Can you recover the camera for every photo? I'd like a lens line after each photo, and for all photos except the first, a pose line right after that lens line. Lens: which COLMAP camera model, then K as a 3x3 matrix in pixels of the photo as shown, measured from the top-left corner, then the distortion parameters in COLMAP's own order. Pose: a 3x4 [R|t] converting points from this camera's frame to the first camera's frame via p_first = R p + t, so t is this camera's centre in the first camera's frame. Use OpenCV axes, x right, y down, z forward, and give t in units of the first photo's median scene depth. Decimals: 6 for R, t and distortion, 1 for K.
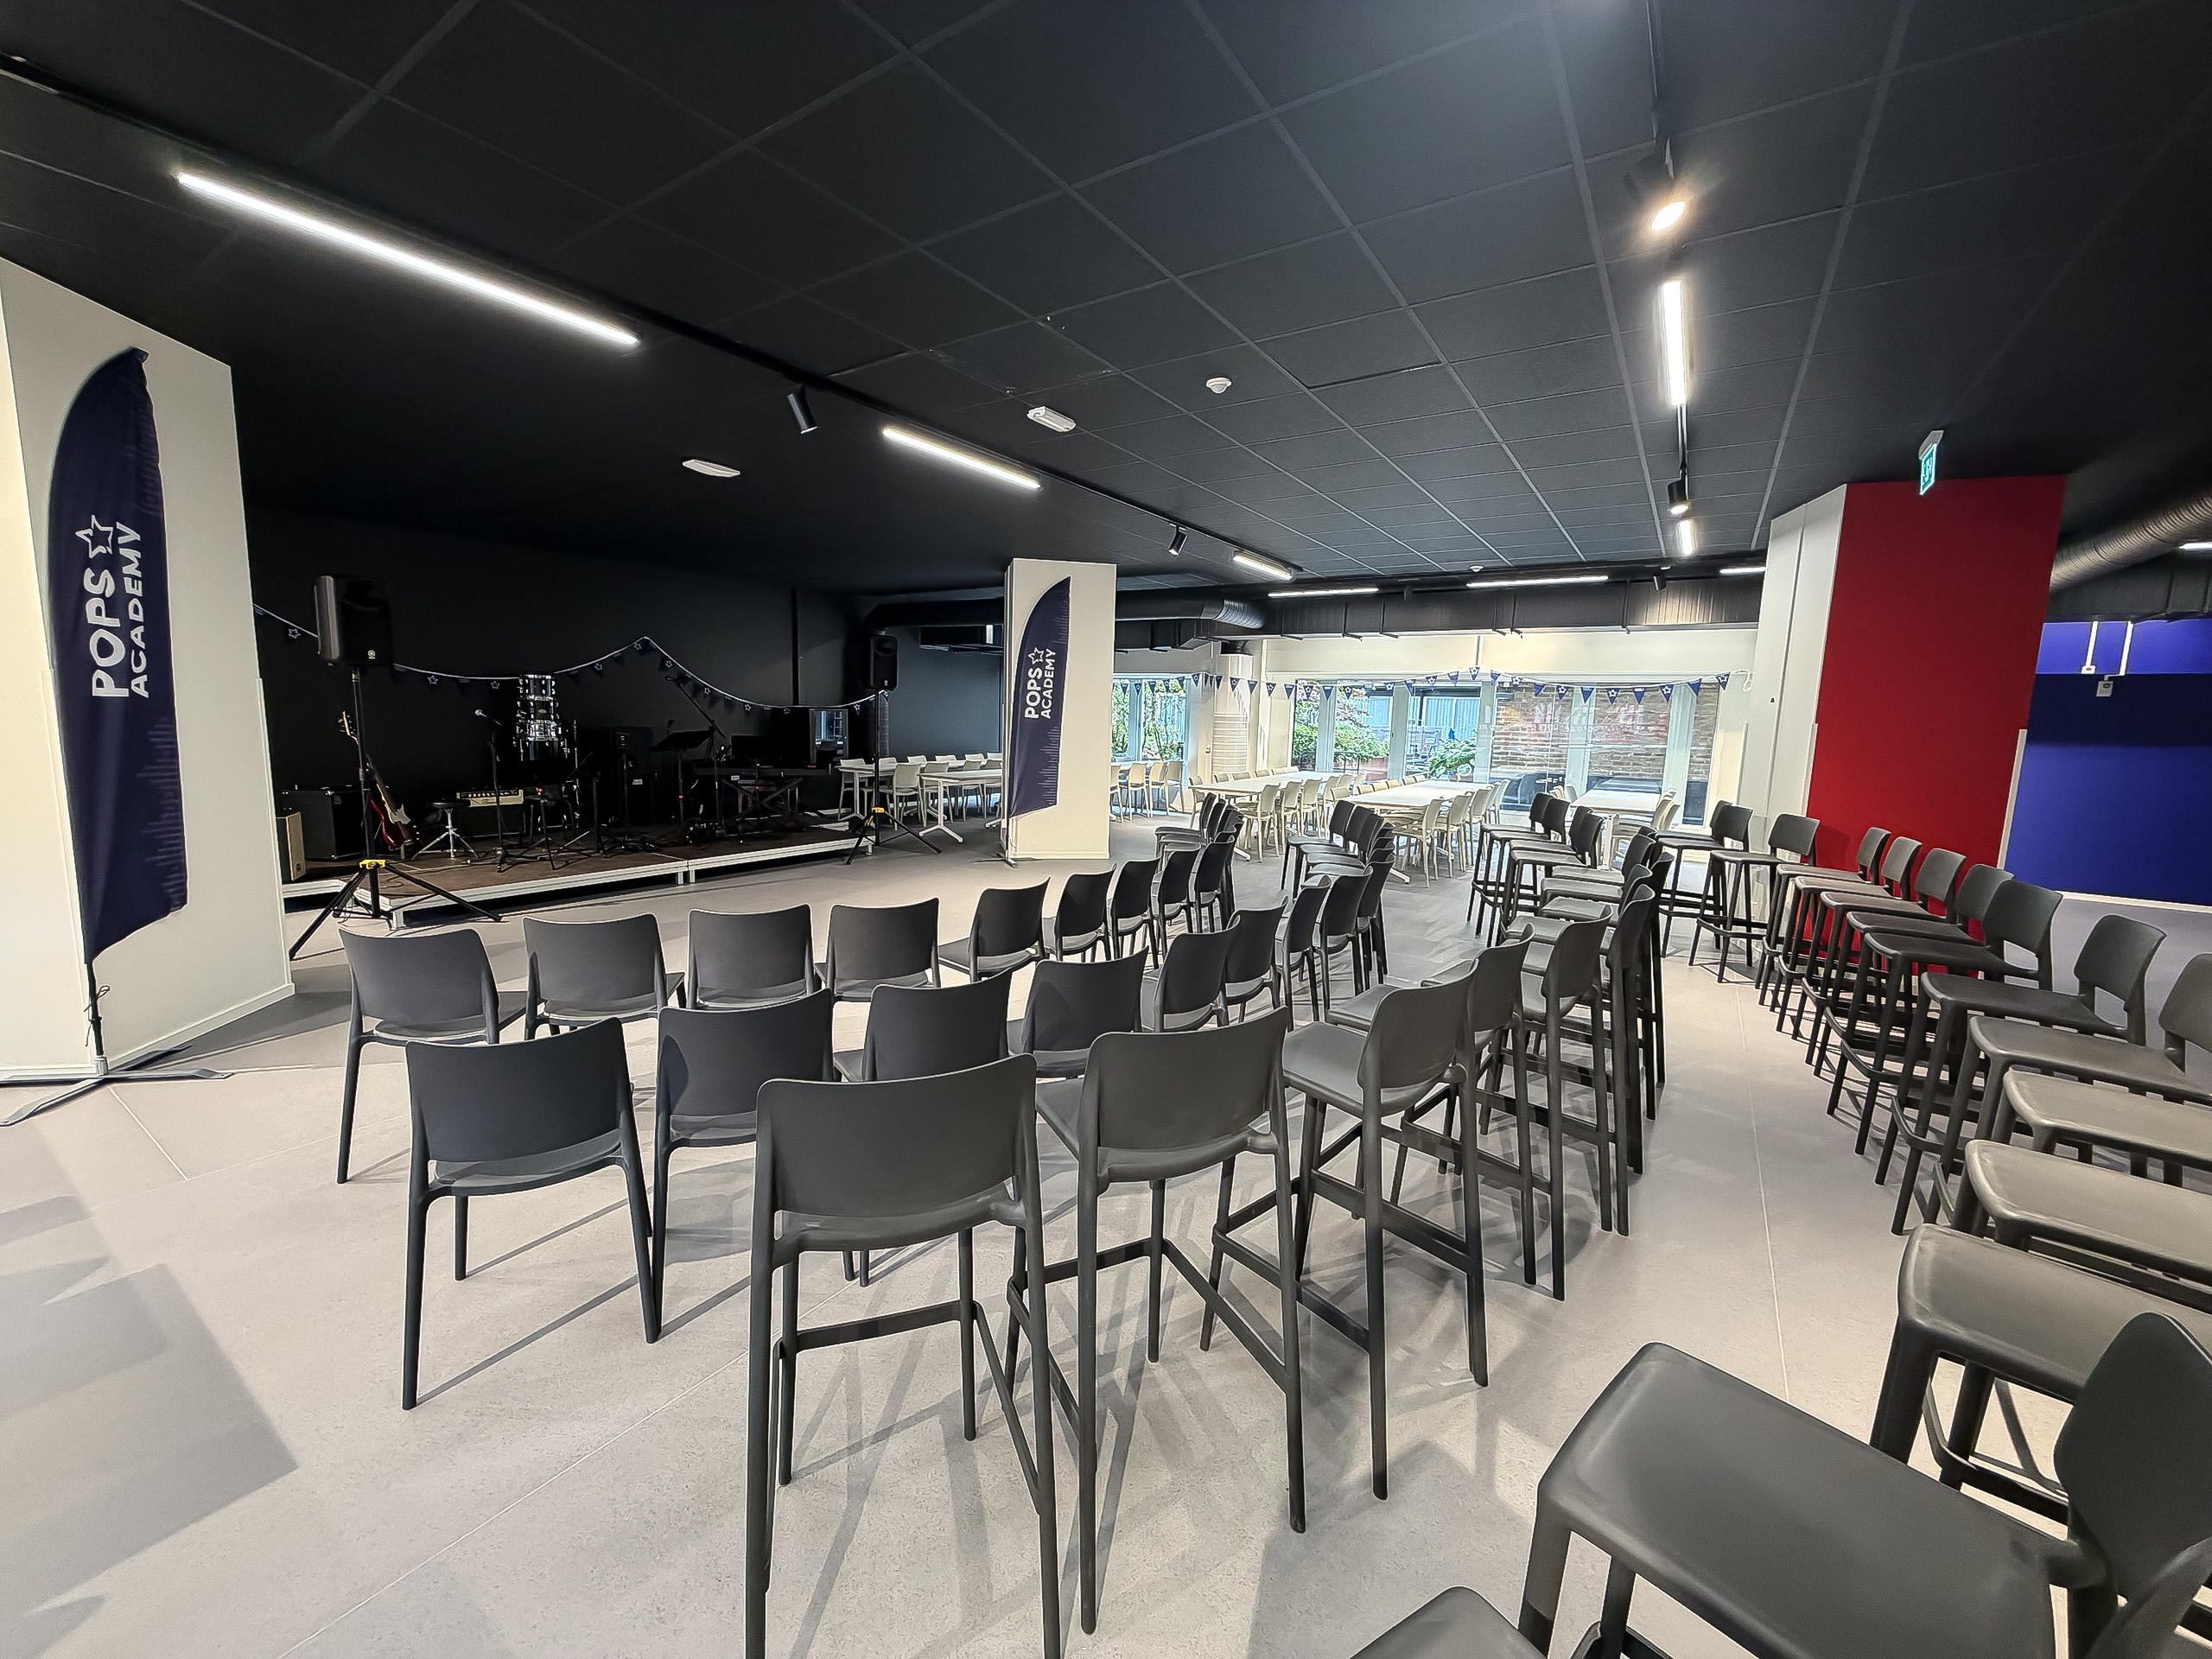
lens RADIAL K [[883.3, 0, 1106.0], [0, 883.3, 829.5], [0, 0, 1]] dist [0.000741, 0.000172]
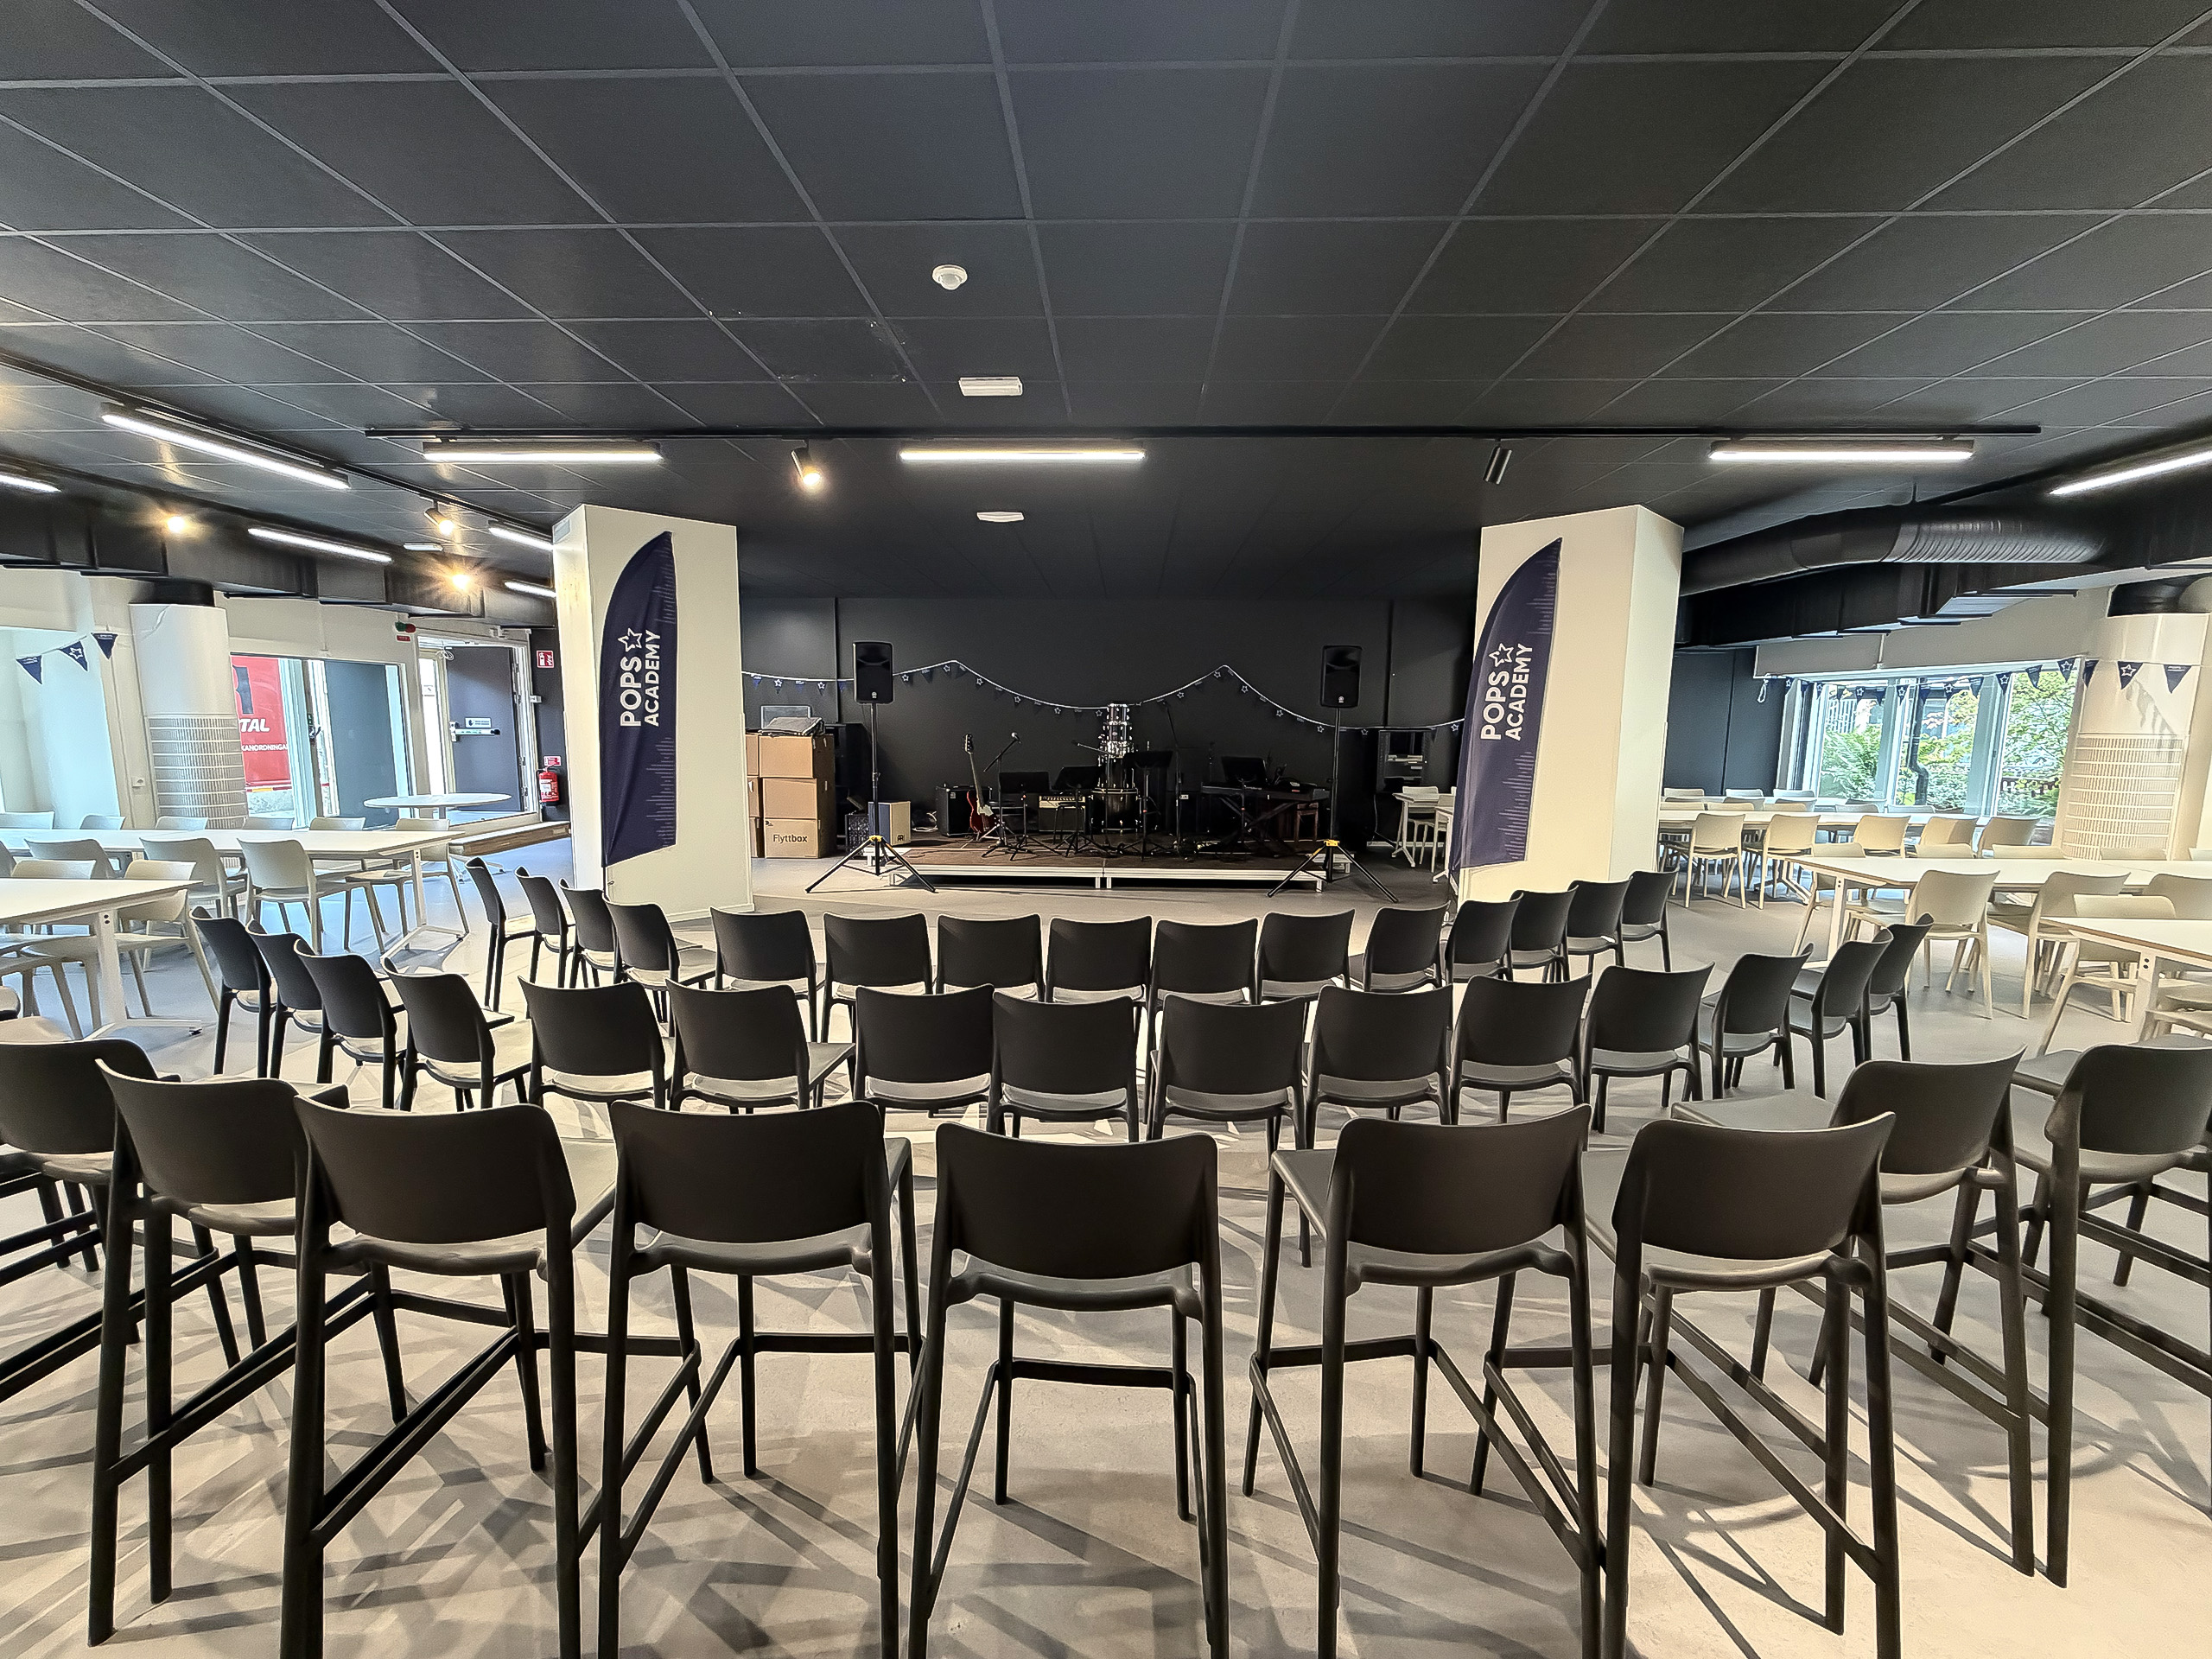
lens RADIAL K [[893.7, 0, 1103.2], [0, 893.7, 839.3], [0, 0, 1]] dist [-0.001348, -0.000063]
pose [[0.530878, 0.093691, -0.842253, 0.463422], [-0.108092, 0.993238, 0.042356, -0.047460], [0.840526, 0.068555, 0.537415, 0.397389]]
